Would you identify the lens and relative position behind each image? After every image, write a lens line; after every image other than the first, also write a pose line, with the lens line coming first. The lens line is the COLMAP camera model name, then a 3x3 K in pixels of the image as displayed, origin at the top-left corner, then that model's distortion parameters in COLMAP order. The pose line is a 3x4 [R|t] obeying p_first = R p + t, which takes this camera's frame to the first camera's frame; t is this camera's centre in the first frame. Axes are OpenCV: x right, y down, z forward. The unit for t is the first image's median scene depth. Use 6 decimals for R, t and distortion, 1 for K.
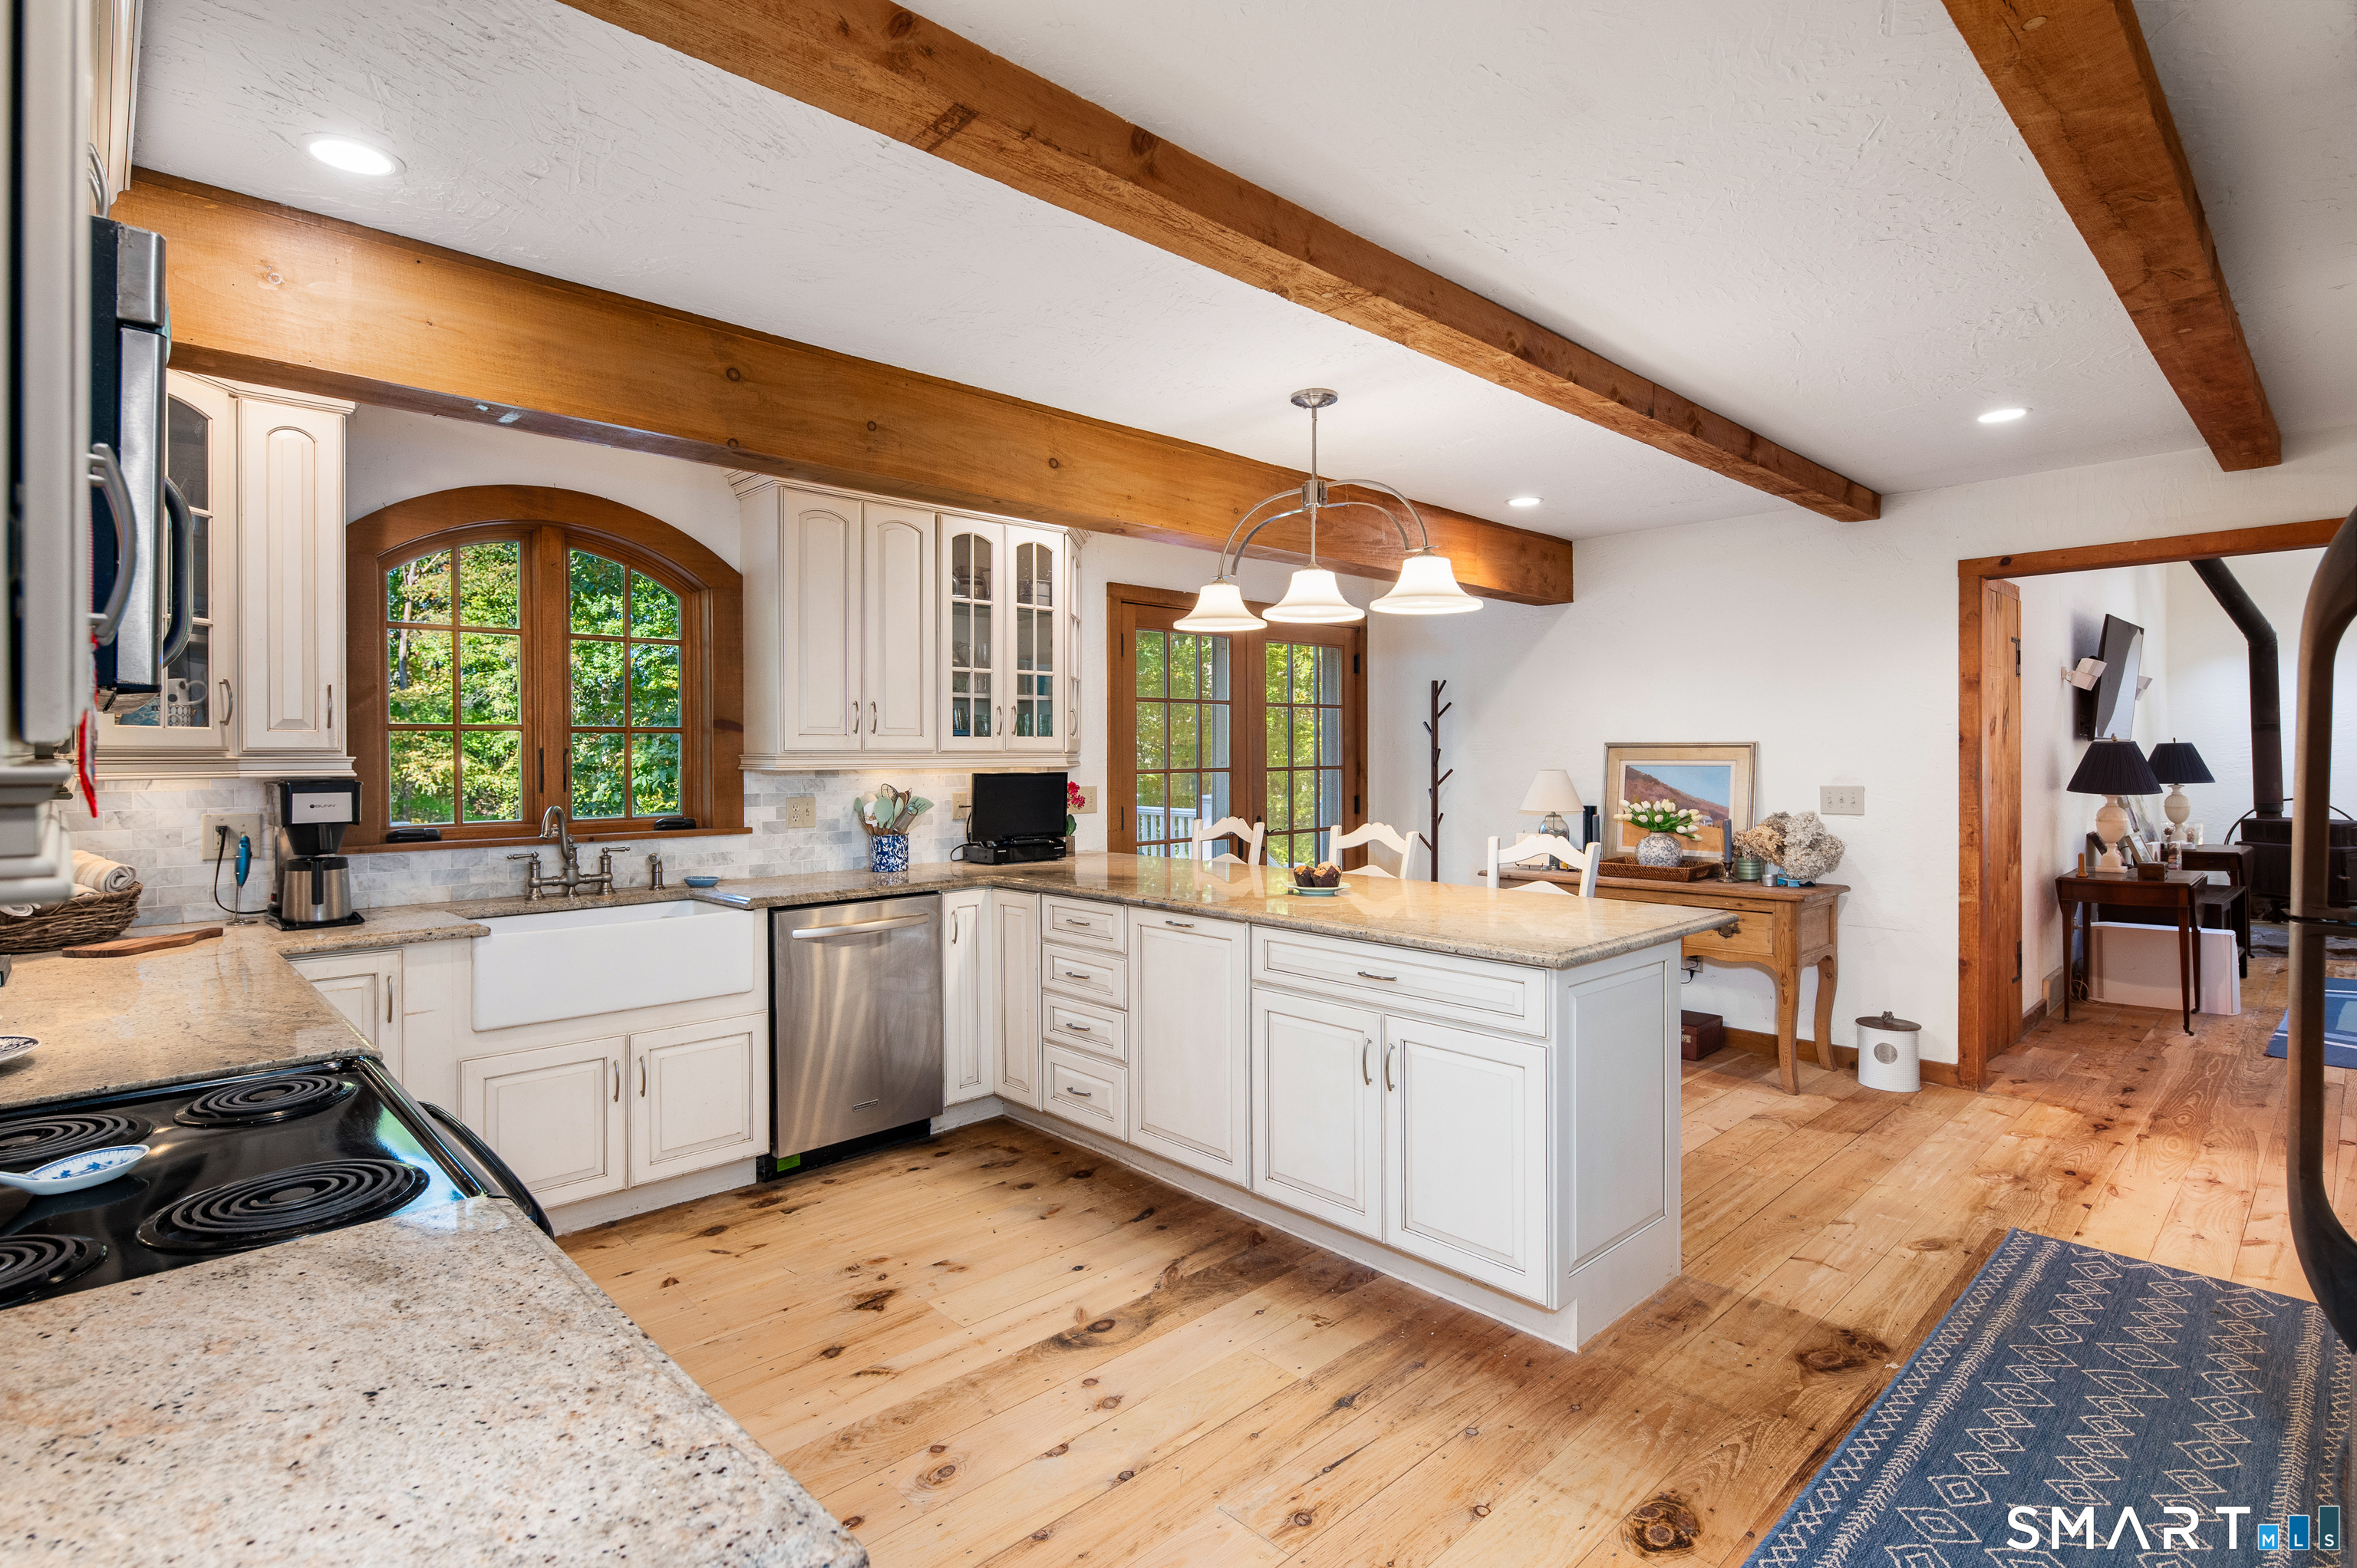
lens RADIAL K [[1142.1, 0, 1177.8], [0, 1142.1, 758.7], [0, 0, 1]] dist [0.002257, 0.000046]
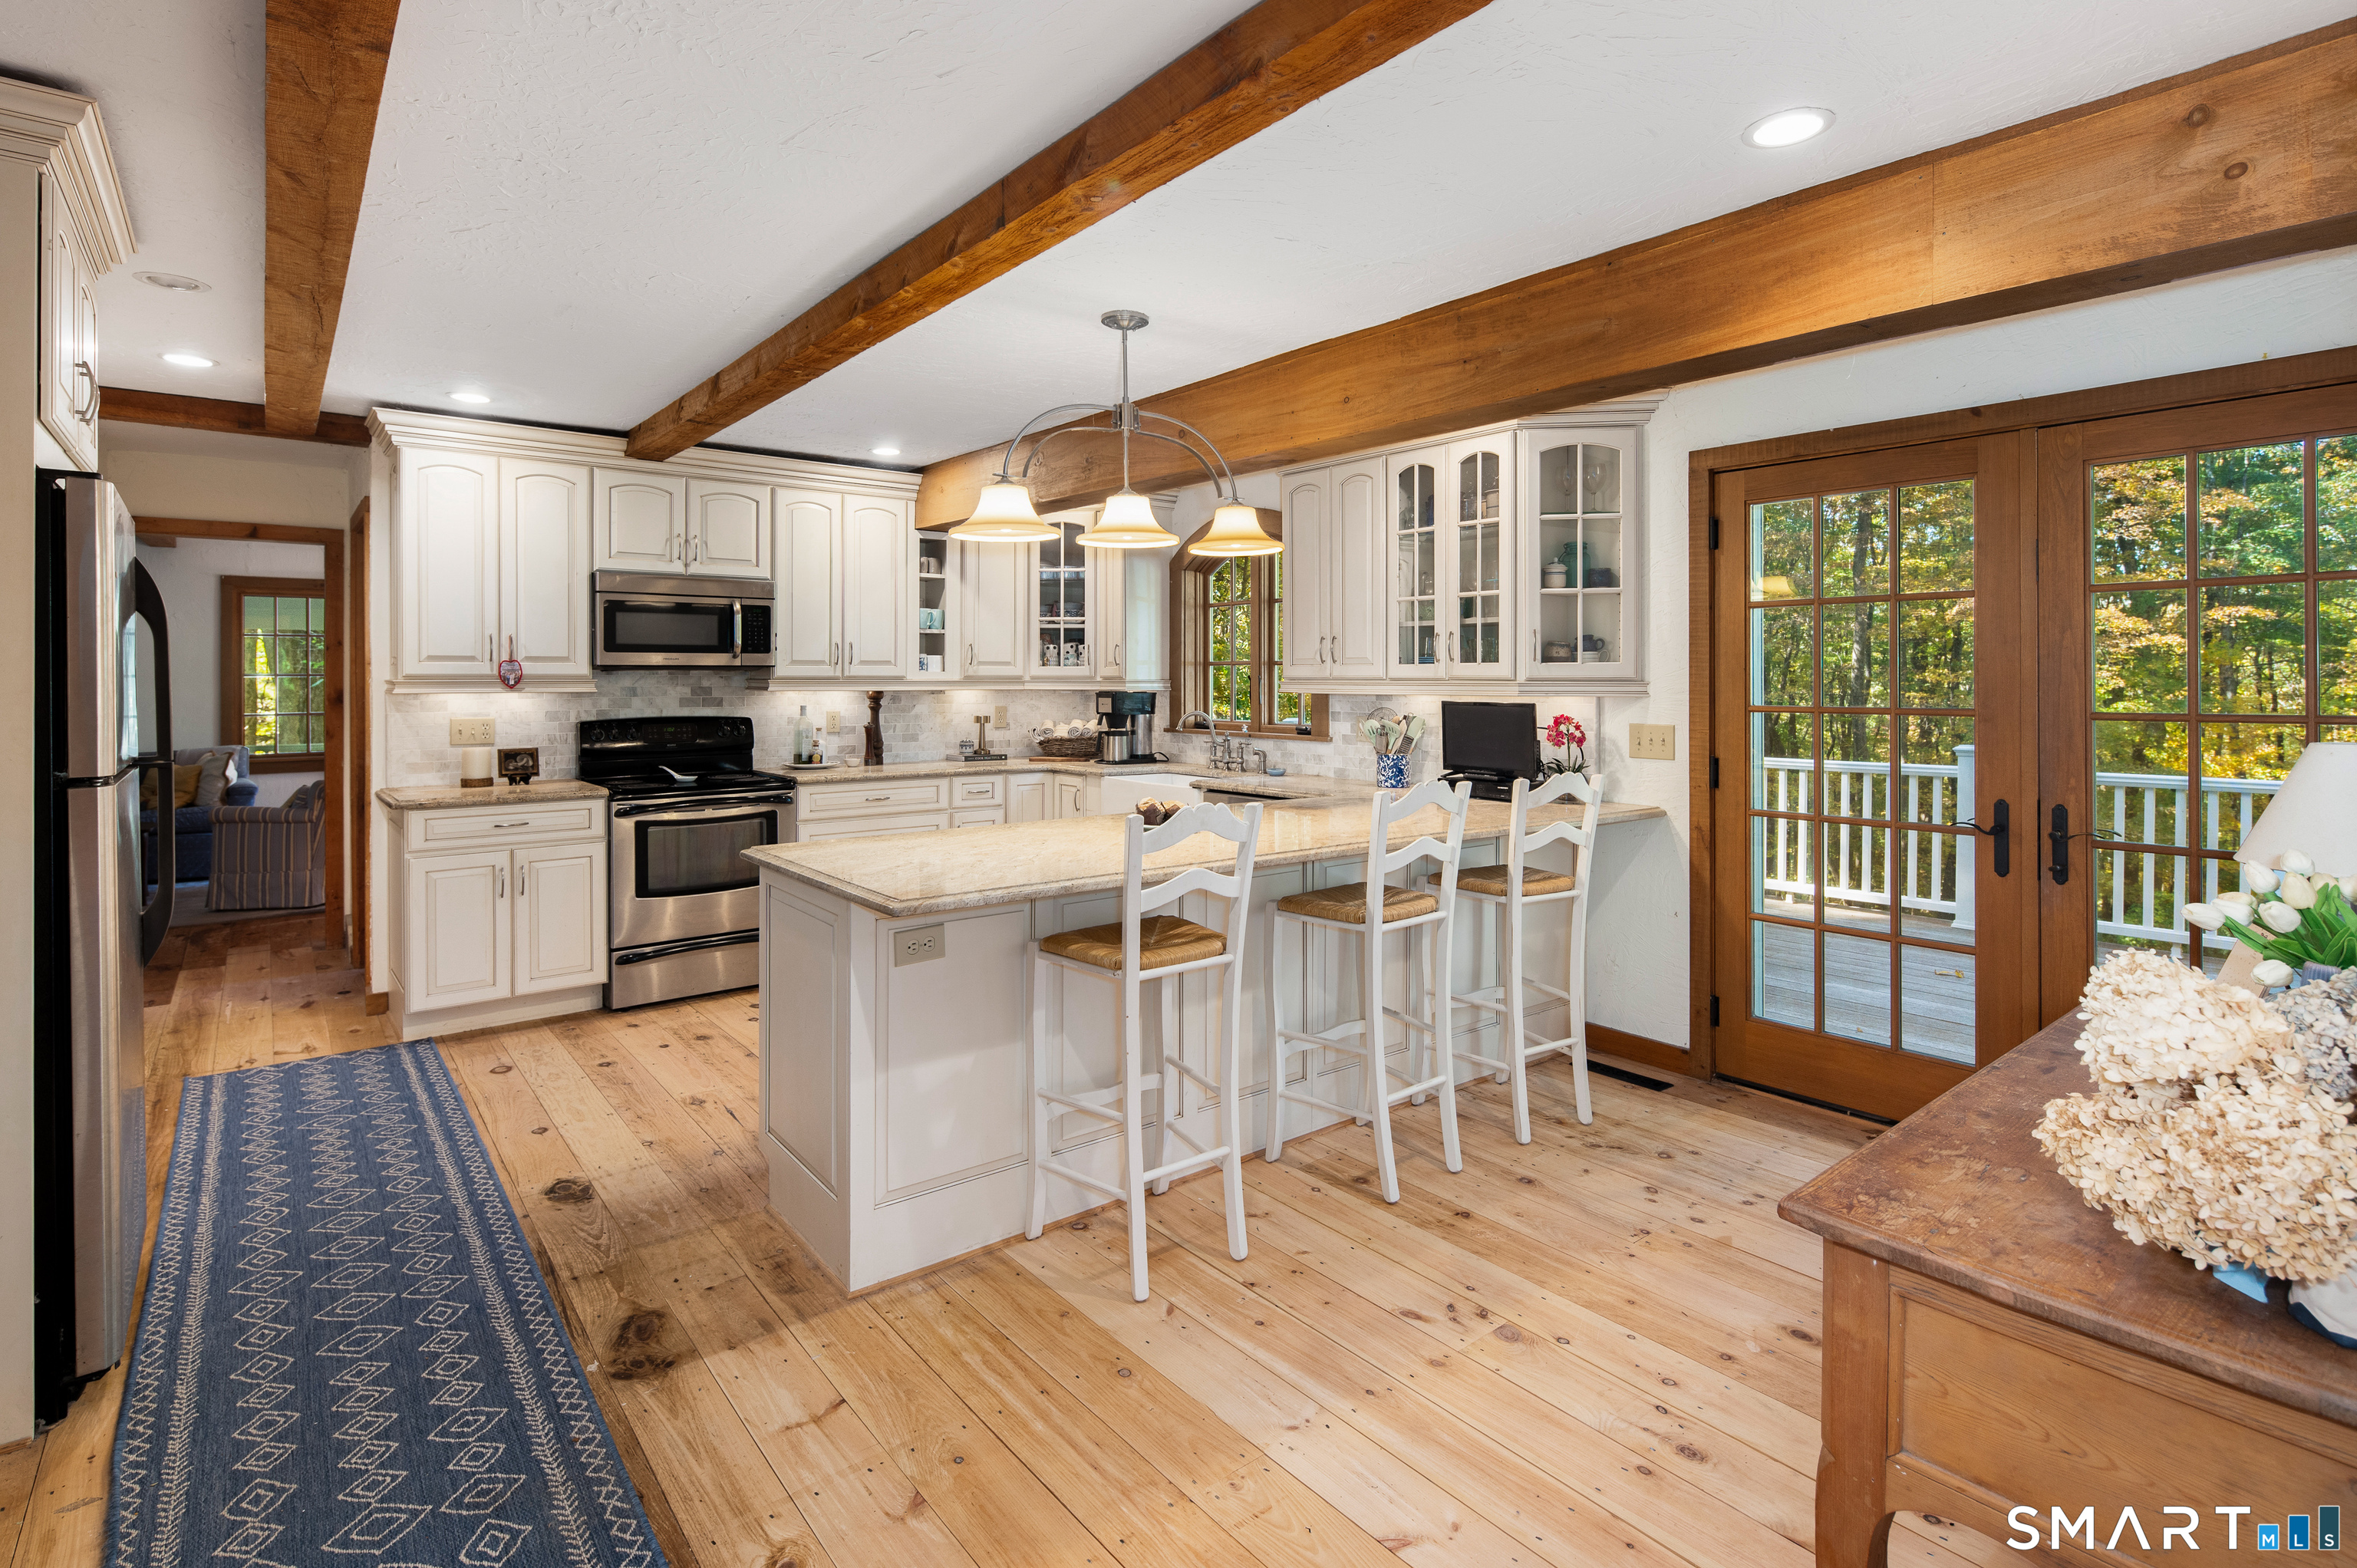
lens RADIAL K [[1142.1, 0, 1180.2], [0, 1142.1, 682.6], [0, 0, 1]] dist [0.002257, 0.000046]
pose [[-0.082306, 0.007018, -0.996582, 1.206579], [-0.011099, 0.999907, 0.007958, -0.012412], [0.996545, 0.011716, -0.082220, 1.248332]]
